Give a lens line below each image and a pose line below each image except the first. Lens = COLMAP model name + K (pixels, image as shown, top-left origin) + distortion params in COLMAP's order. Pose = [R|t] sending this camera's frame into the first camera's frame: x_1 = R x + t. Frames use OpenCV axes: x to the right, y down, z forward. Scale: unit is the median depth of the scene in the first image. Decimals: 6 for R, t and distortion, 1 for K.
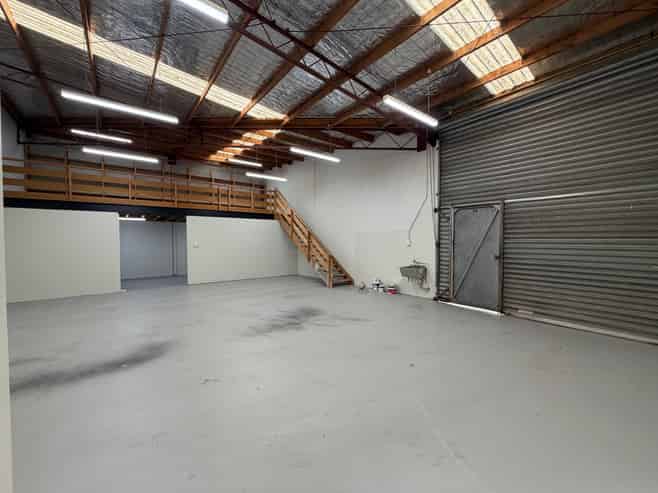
lens RADIAL K [[262.5, 0, 326.6], [0, 262.5, 247.6], [0, 0, 1]] dist [0.003037, 0.000075]
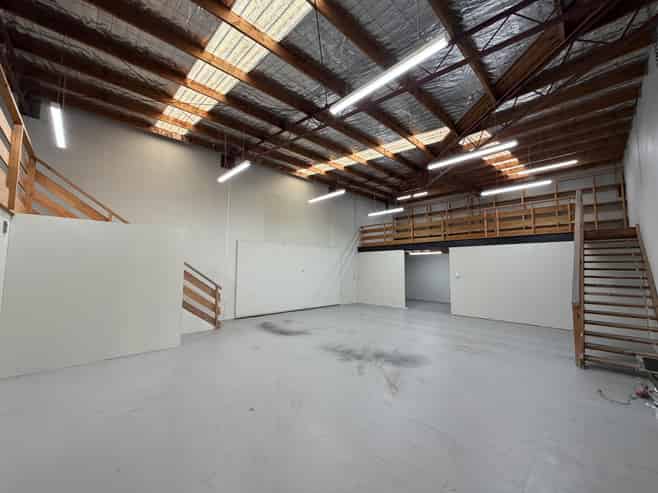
lens RADIAL K [[262.5, 0, 326.1], [0, 262.5, 246.4], [0, 0, 1]] dist [0.003037, 0.000075]
pose [[0.092505, -0.079206, -0.992557, 0.519532], [-0.034737, 0.995968, -0.082716, -0.023020], [0.995106, 0.042131, 0.089381, 0.456954]]
